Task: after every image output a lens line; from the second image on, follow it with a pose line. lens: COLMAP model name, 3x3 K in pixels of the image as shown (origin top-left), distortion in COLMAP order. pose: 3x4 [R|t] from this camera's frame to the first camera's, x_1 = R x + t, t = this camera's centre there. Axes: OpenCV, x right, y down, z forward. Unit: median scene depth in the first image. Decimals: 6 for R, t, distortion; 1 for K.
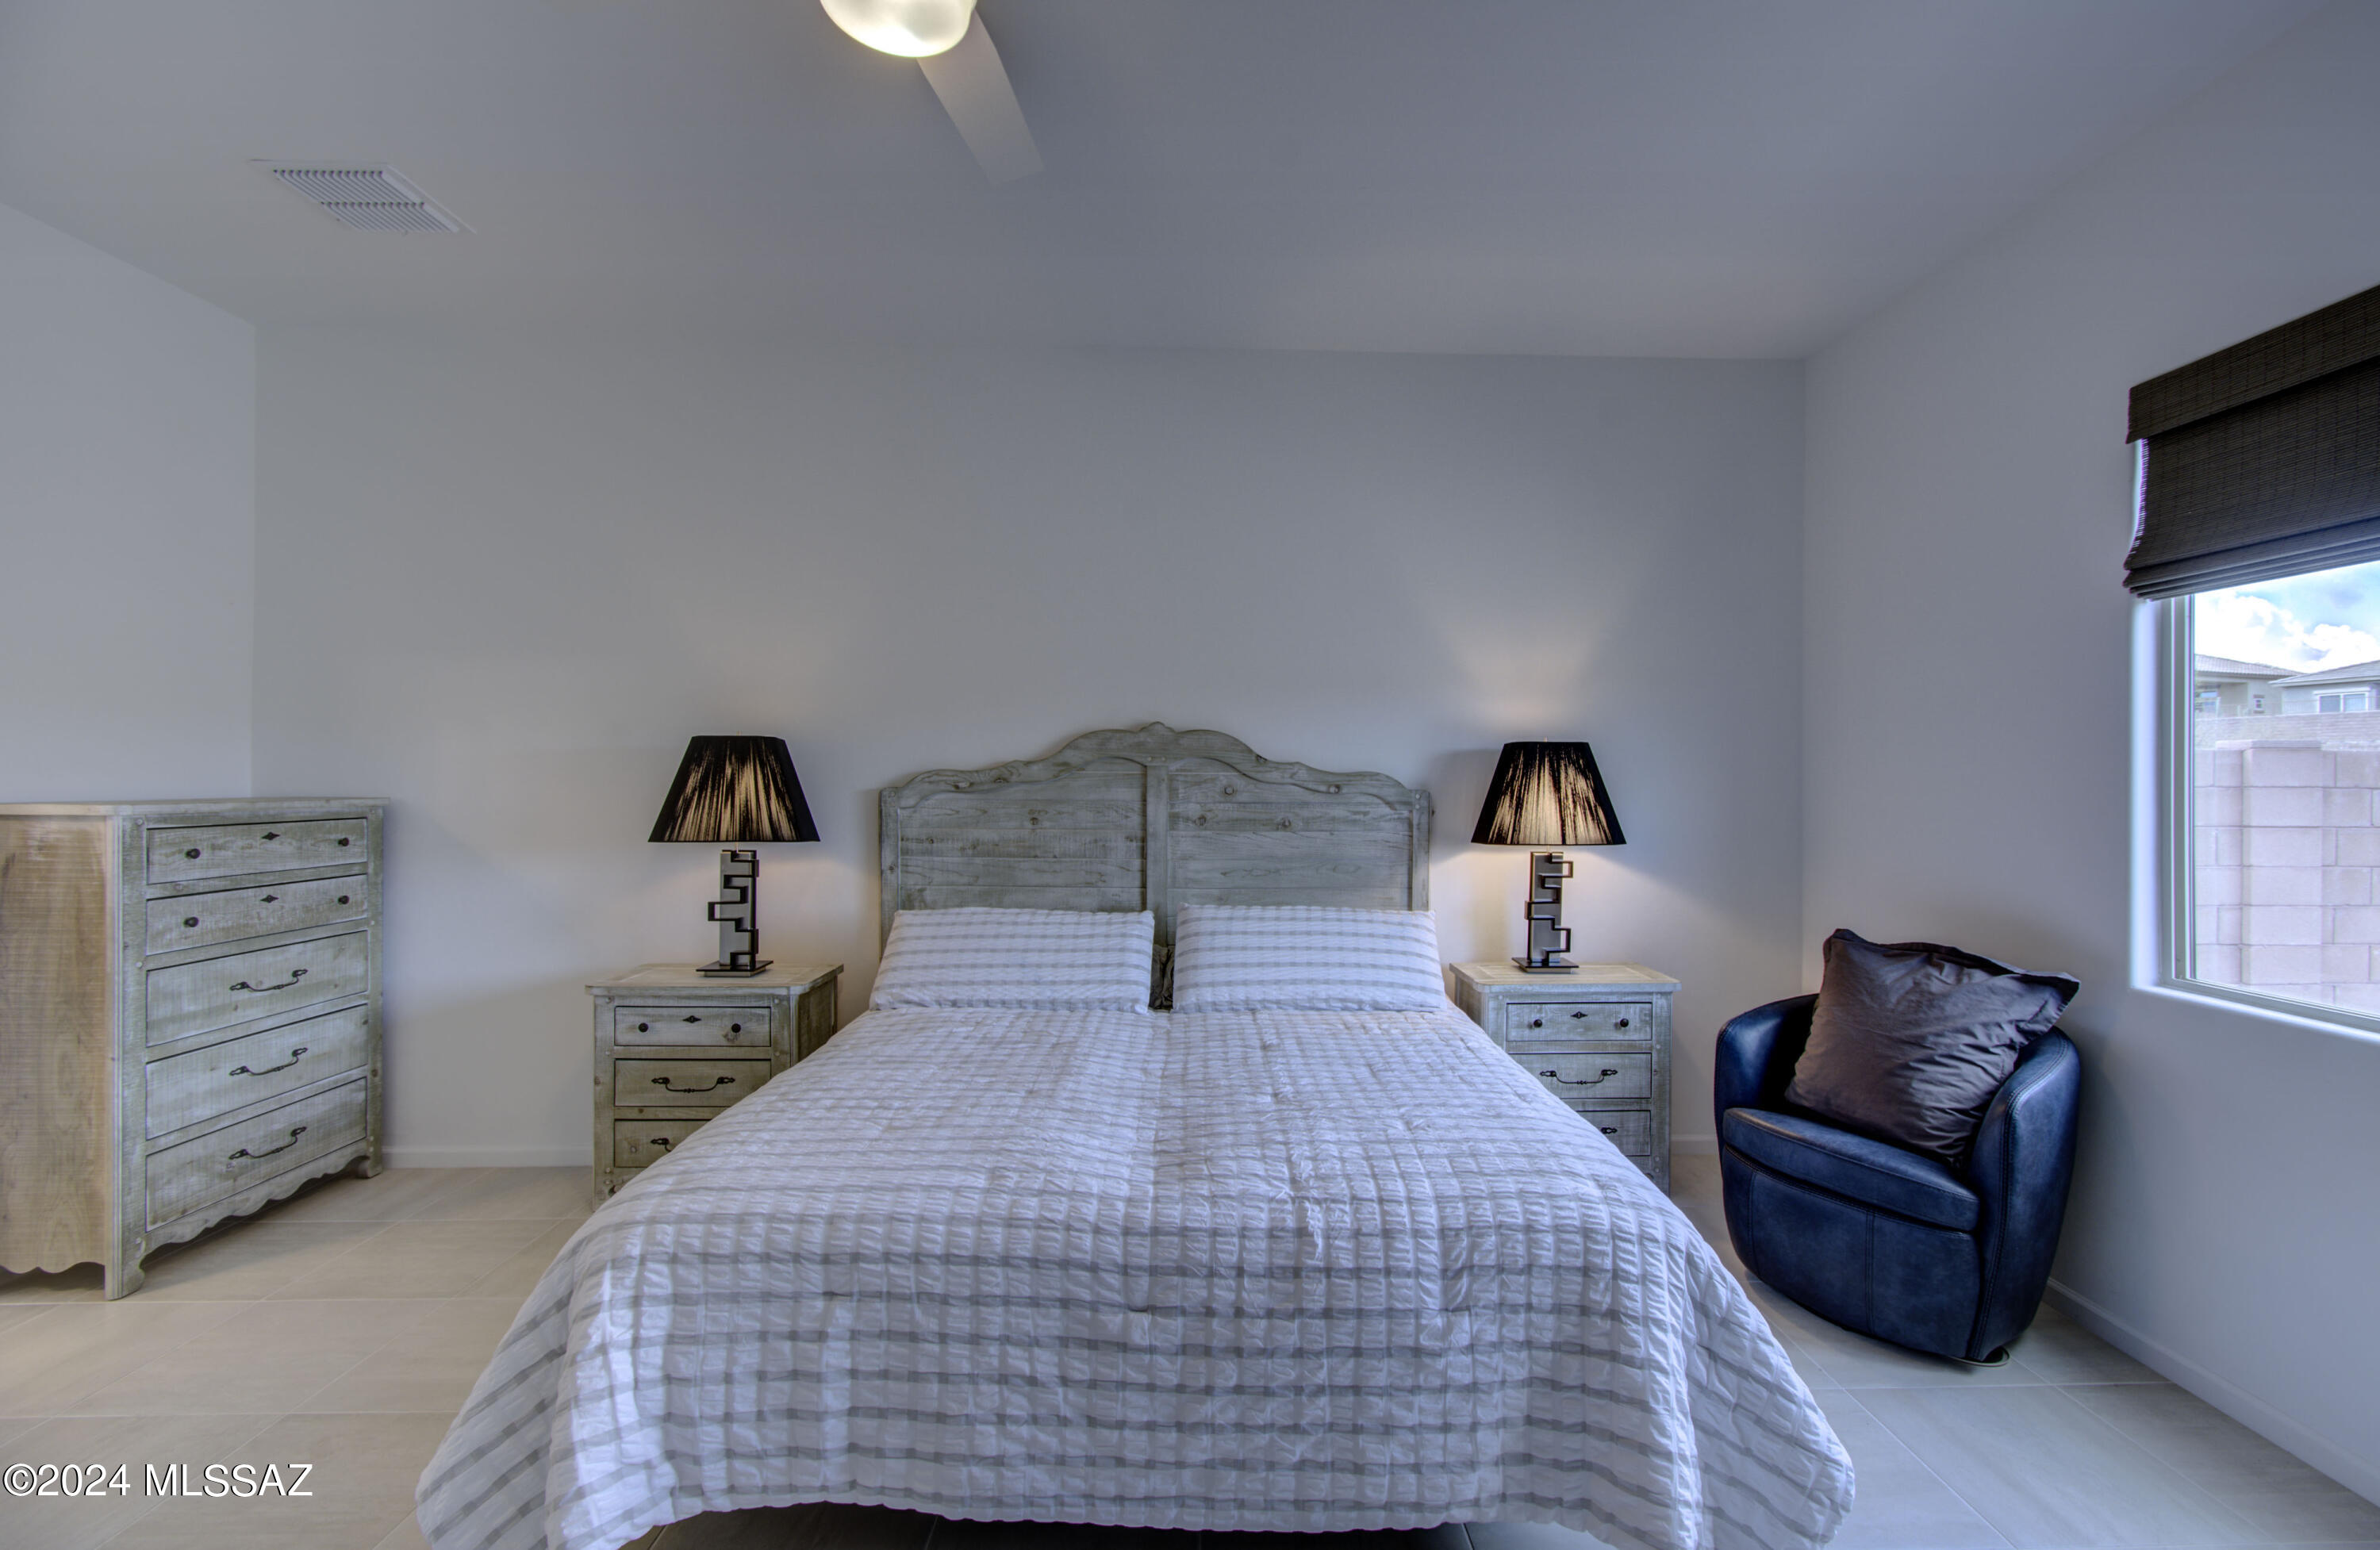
lens RADIAL K [[1029.3, 0, 1234.5], [0, 1029.3, 794.2], [0, 0, 1]] dist [0.001160, 0.000341]
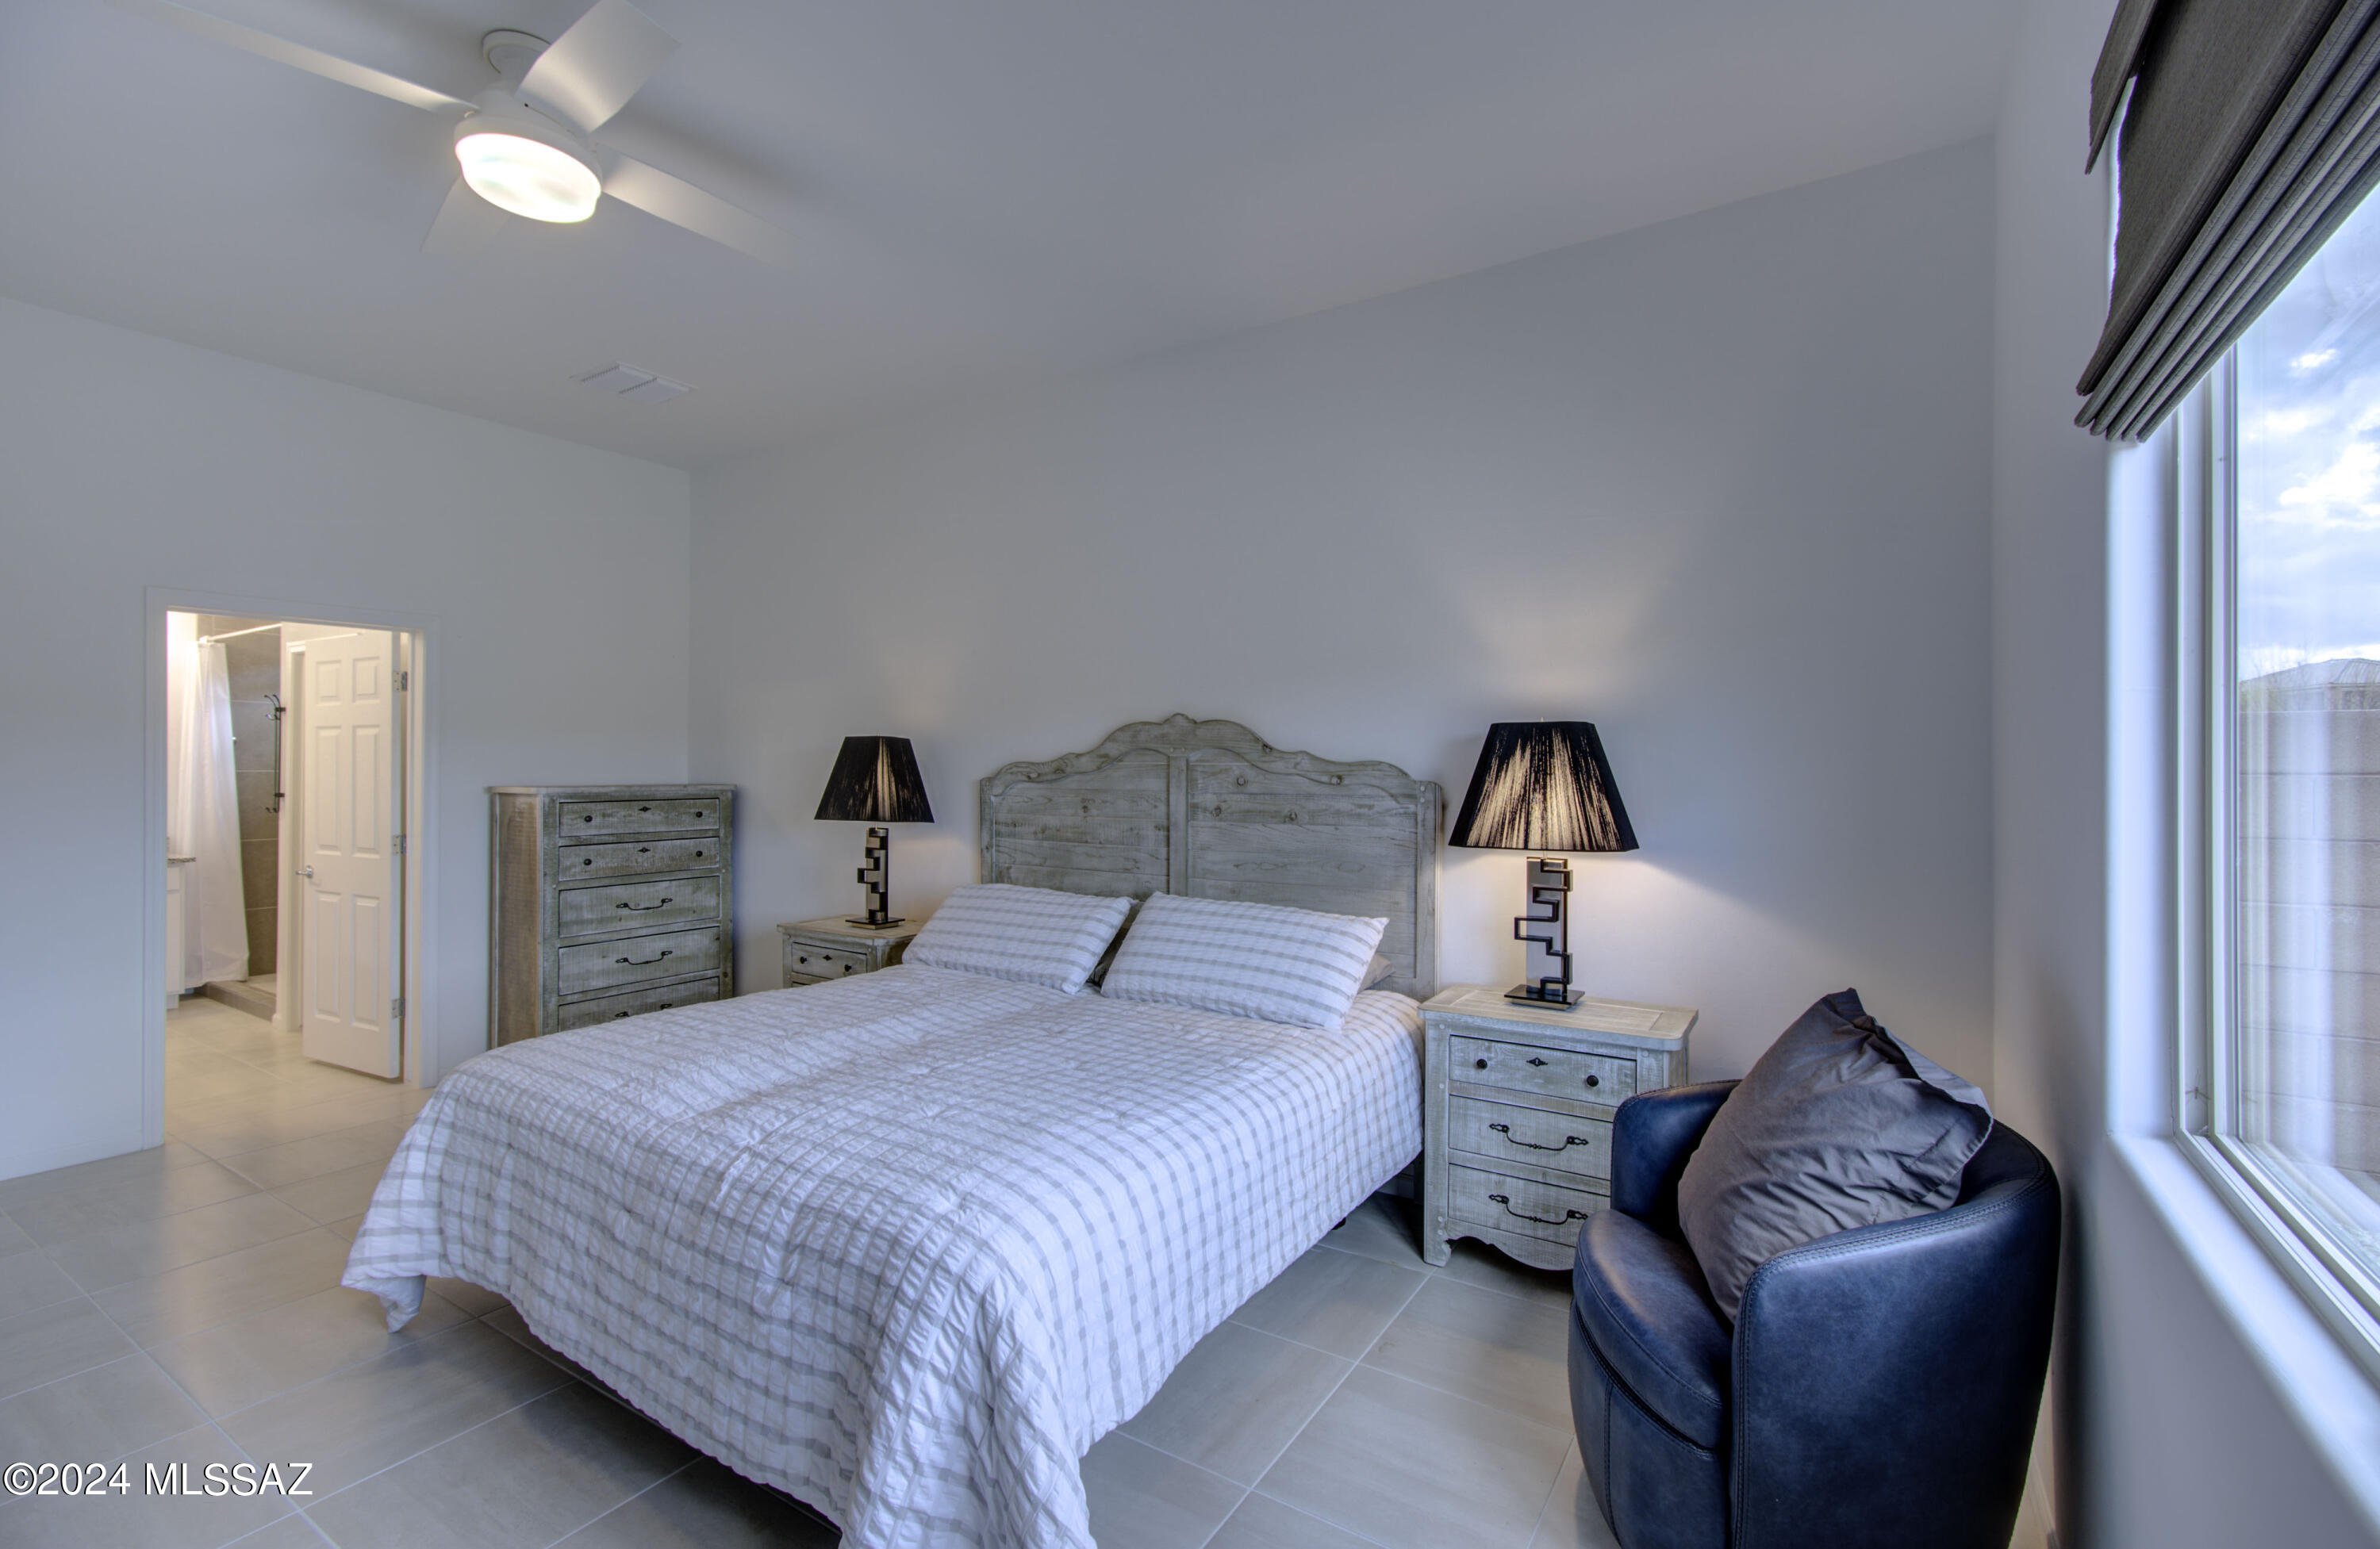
lens RADIAL K [[1035.7, 0, 1223.6], [0, 1035.7, 776.7], [0, 0, 1]] dist [-0.002297, 0.000318]
pose [[0.829695, 0.000232, -0.558217, 0.605595], [-0.006063, 0.999945, -0.008597, 0.000844], [0.558184, 0.010518, 0.829651, 0.199978]]
